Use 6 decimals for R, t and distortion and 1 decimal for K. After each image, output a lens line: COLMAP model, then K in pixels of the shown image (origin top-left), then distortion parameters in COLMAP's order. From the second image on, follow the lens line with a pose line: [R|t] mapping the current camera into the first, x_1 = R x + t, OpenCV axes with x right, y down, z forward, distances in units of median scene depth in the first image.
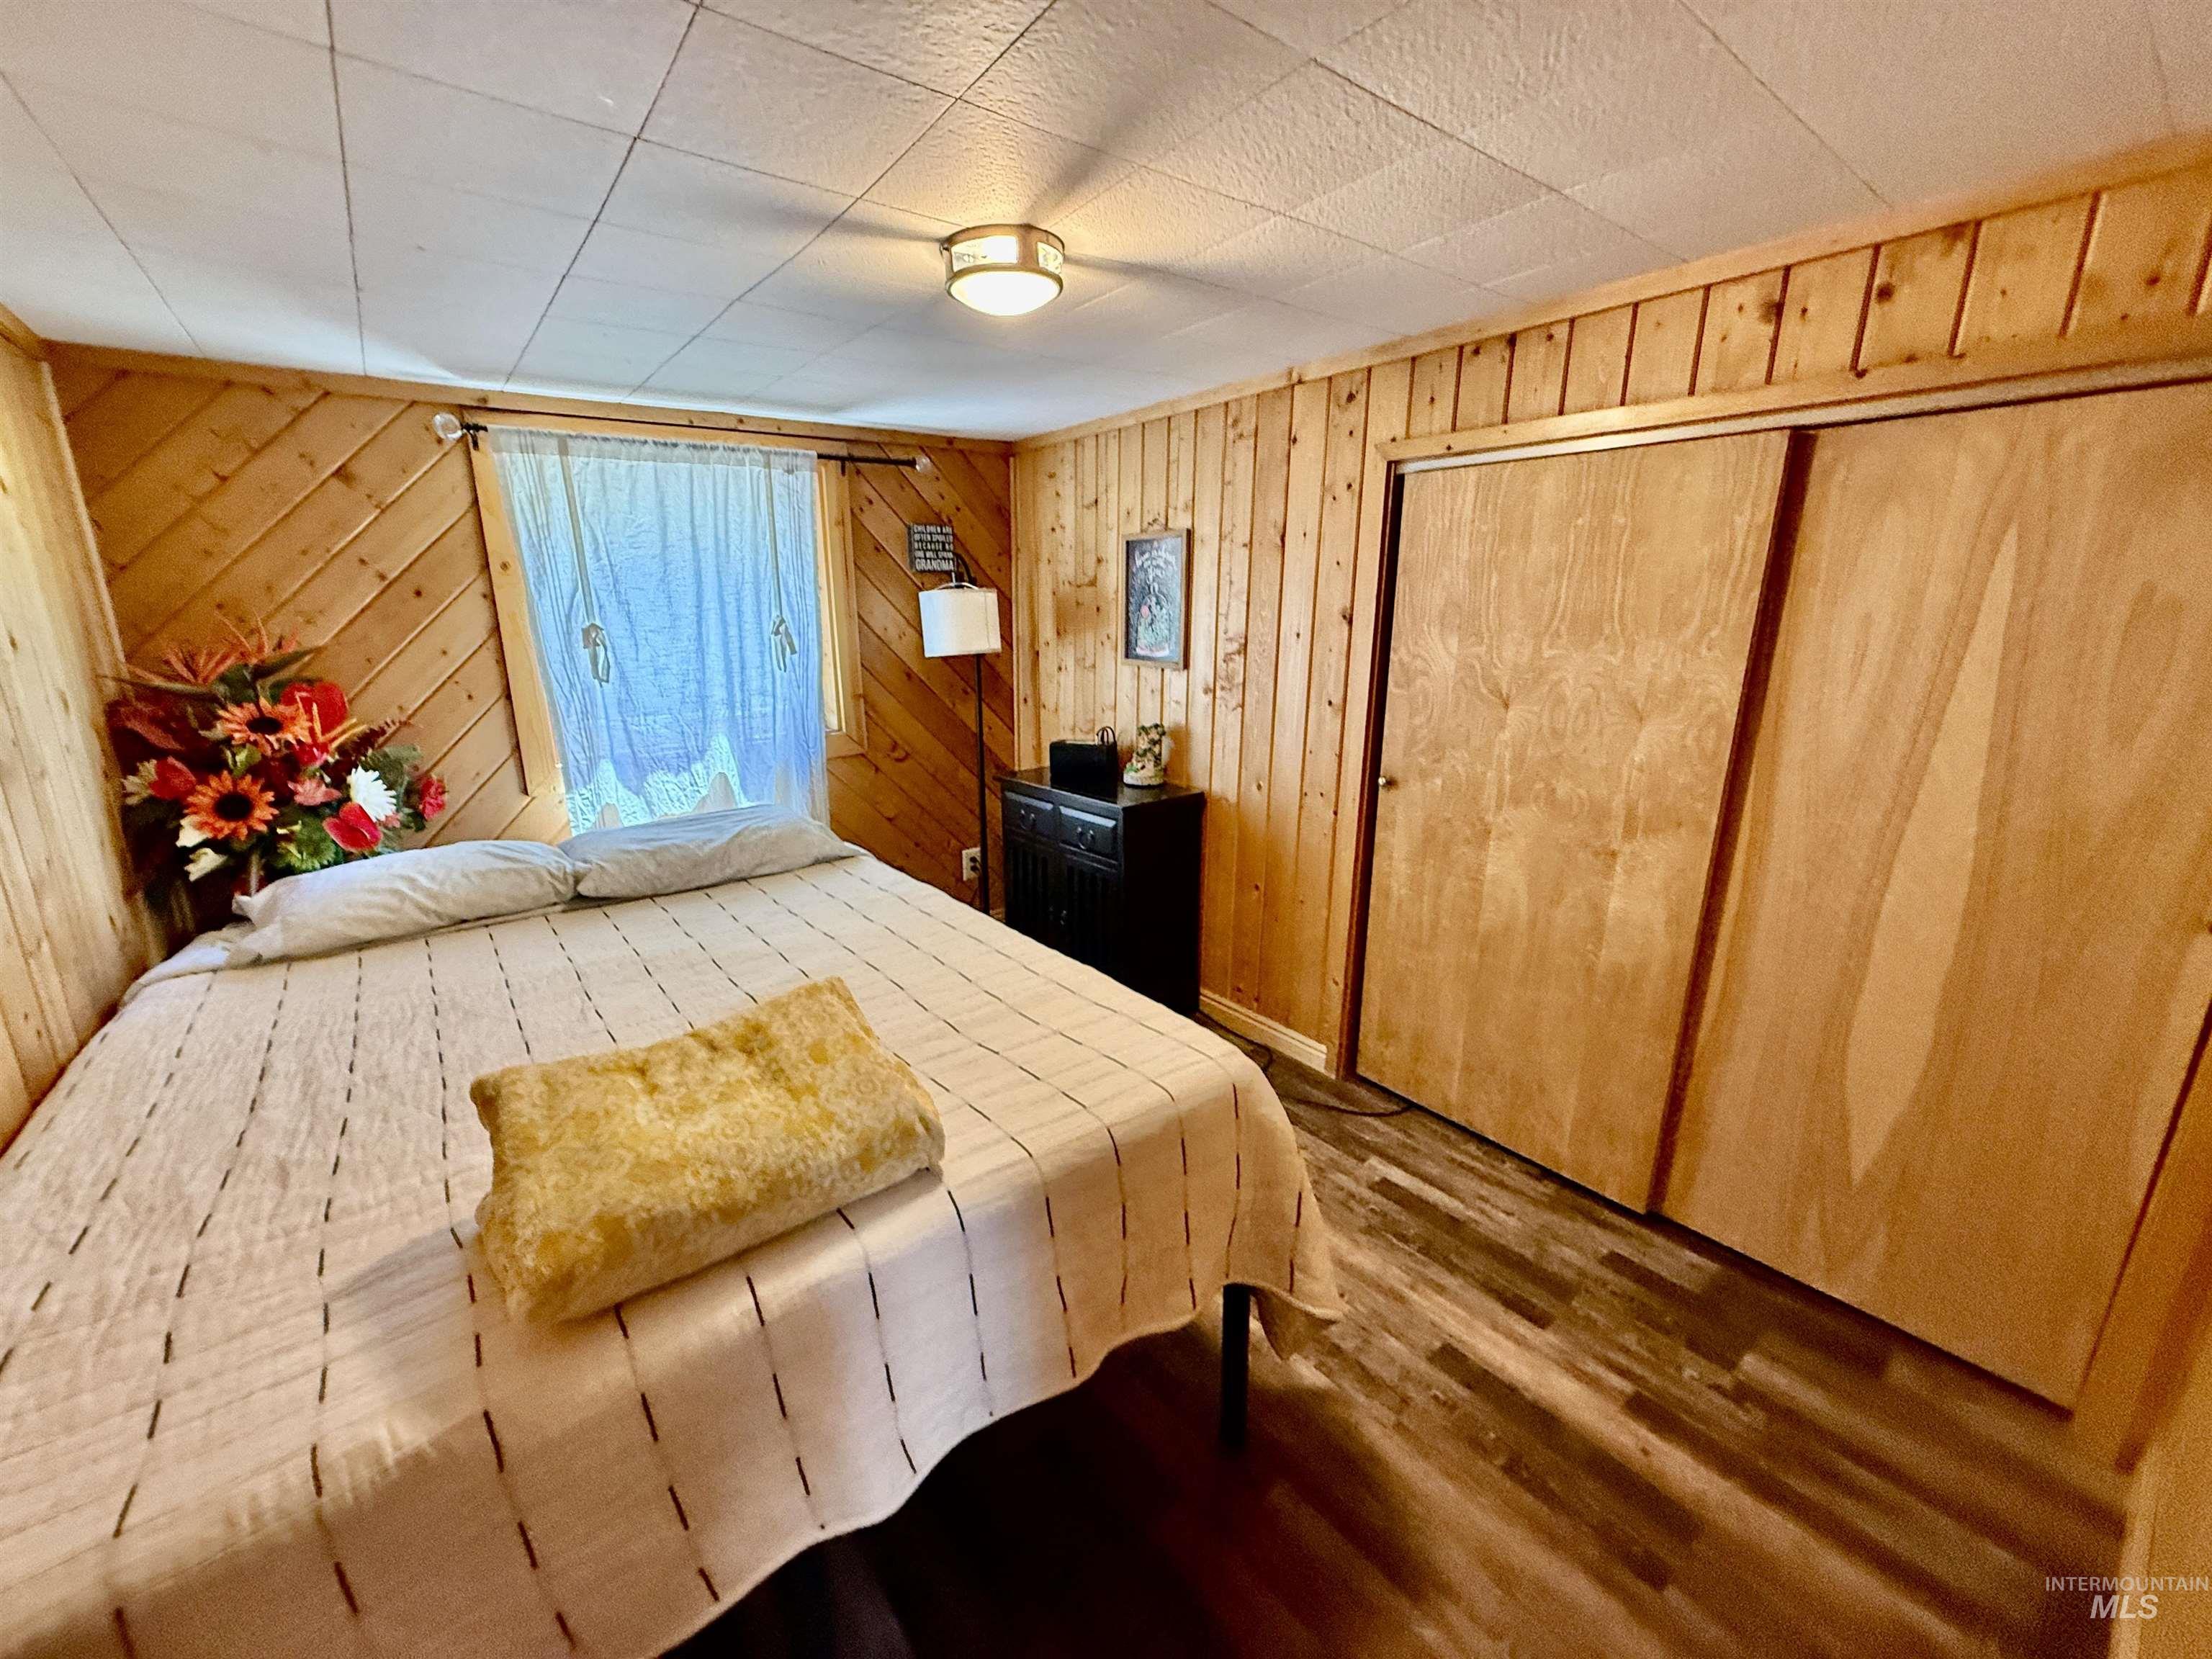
lens RADIAL K [[879.5, 0, 1097.9], [0, 879.5, 830.4], [0, 0, 1]] dist [-0.001645, 0.000222]
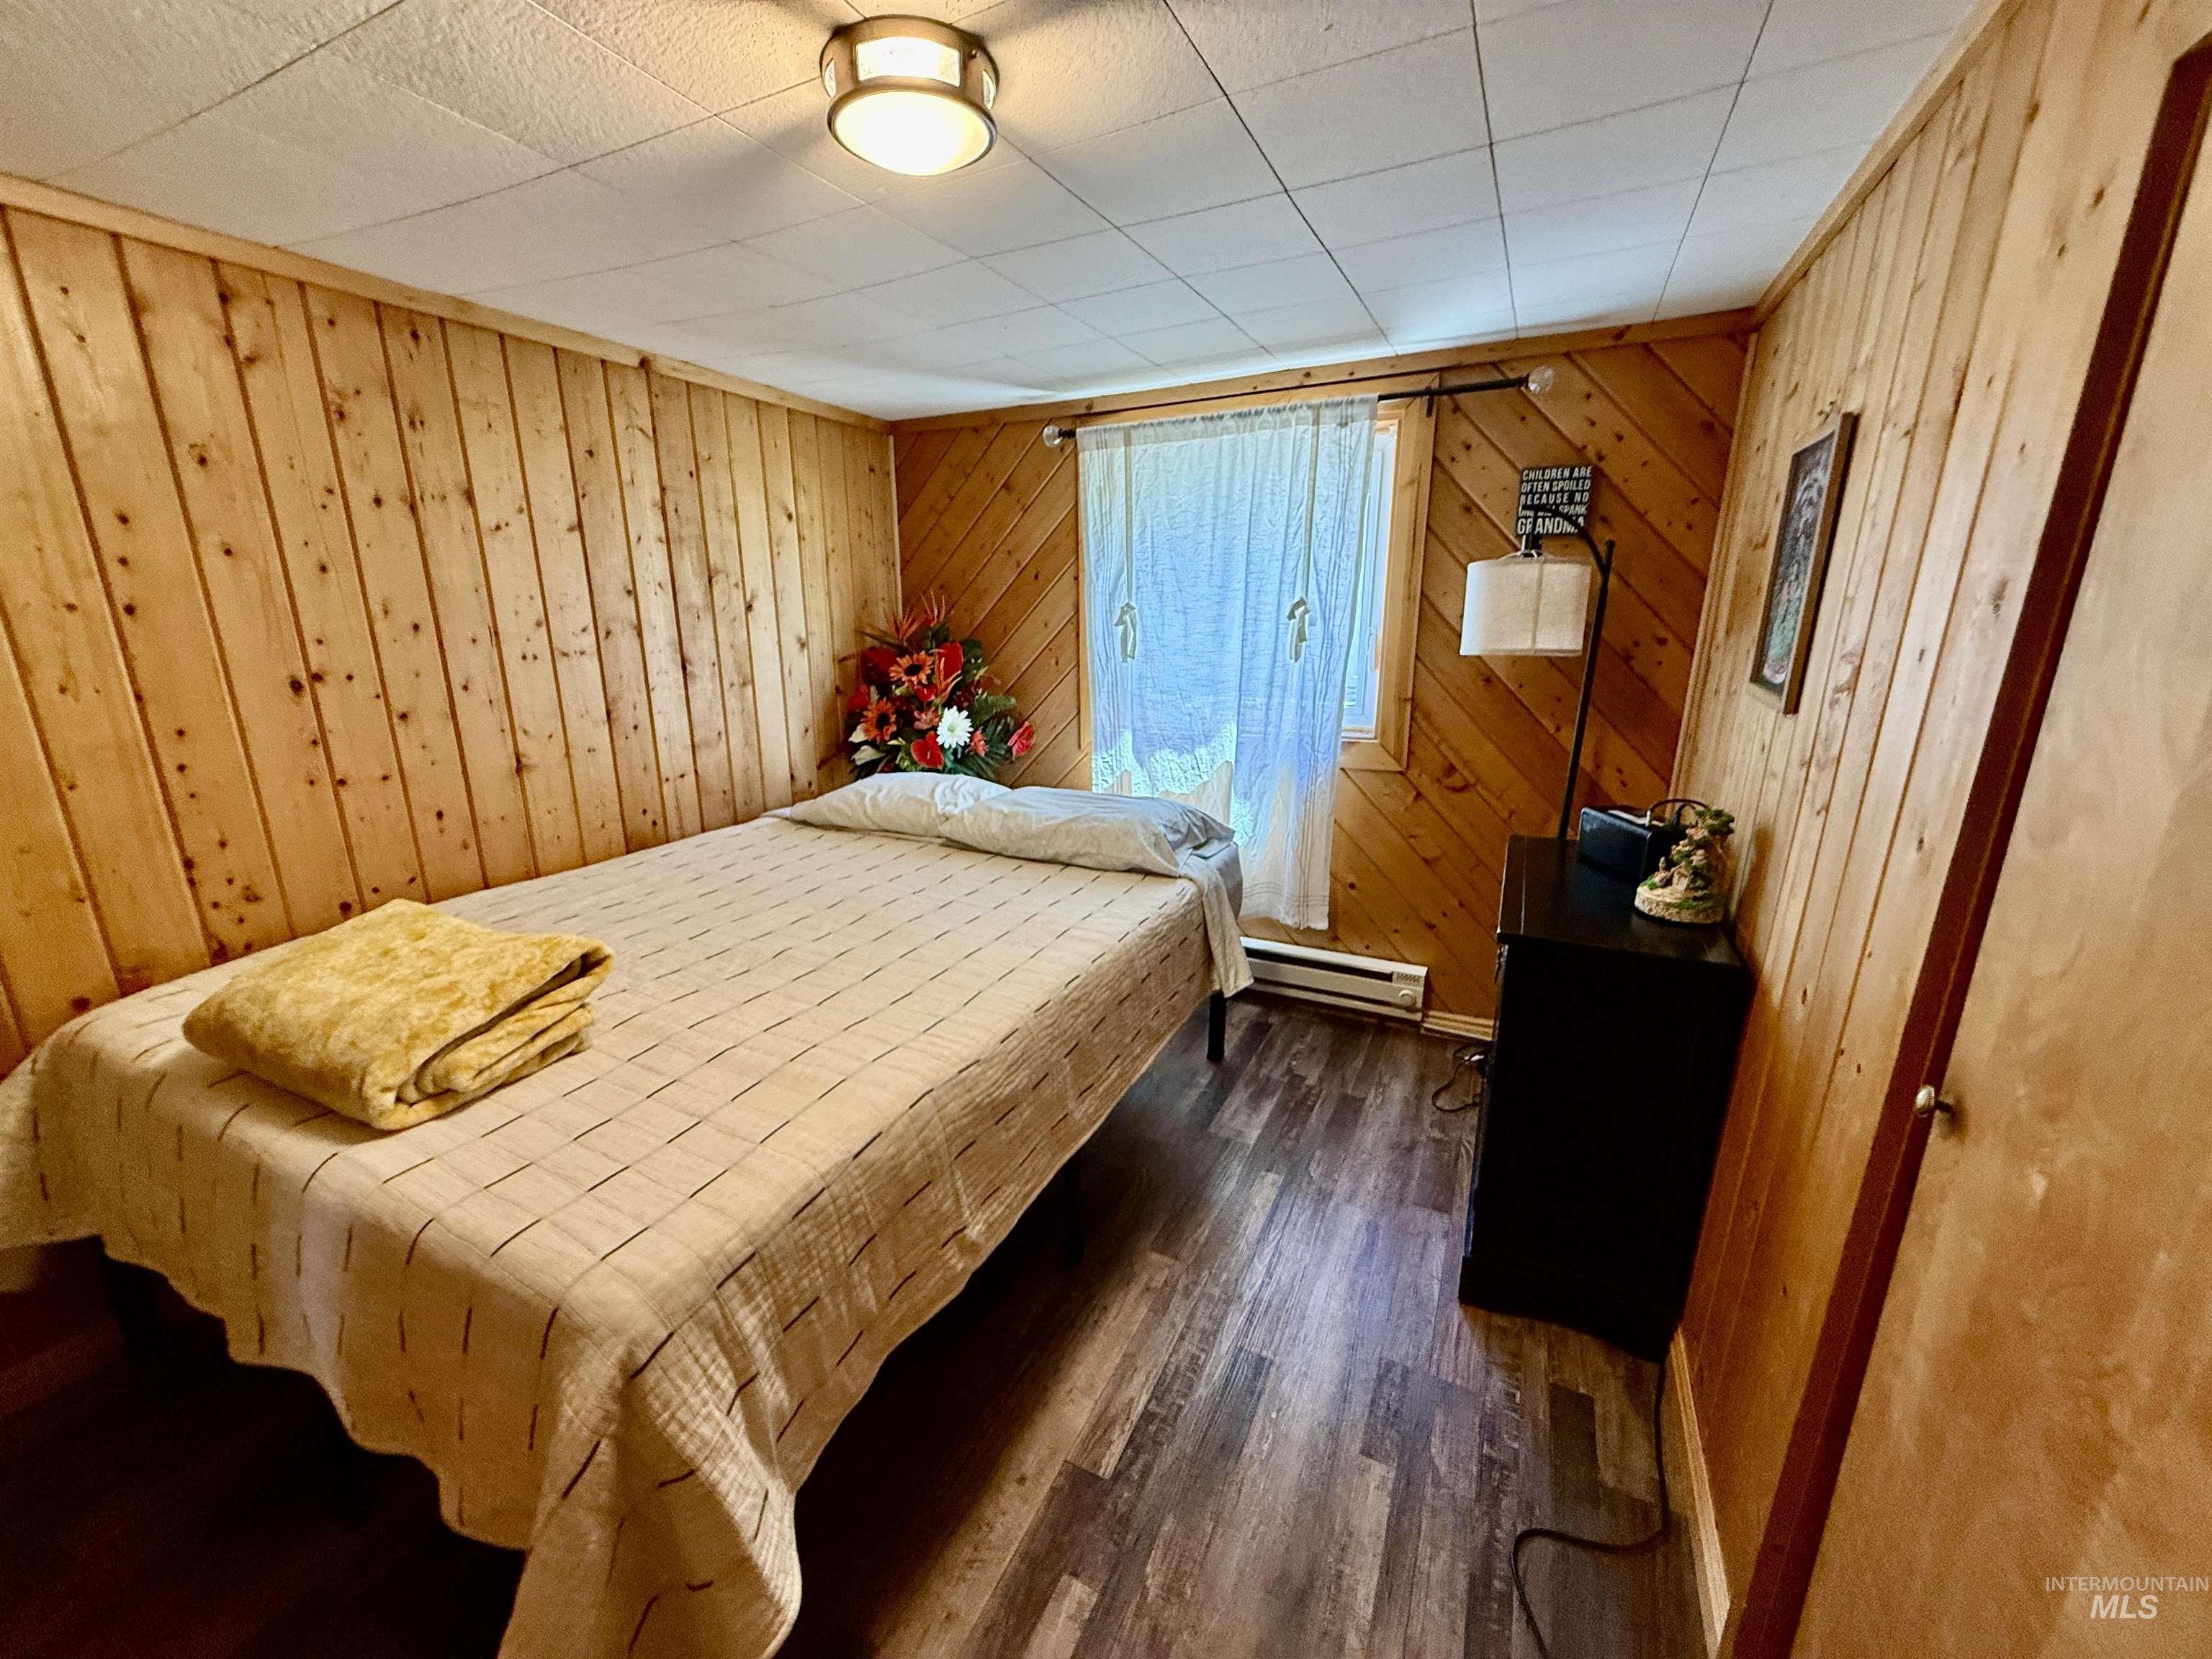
lens RADIAL K [[879.5, 0, 1097.9], [0, 879.5, 830.4], [0, 0, 1]] dist [-0.001645, 0.000222]
pose [[0.432939, 0.235317, -0.870166, 0.399569], [-0.221853, 0.963448, 0.150163, -0.118146], [0.873696, 0.128038, 0.469320, 0.488876]]
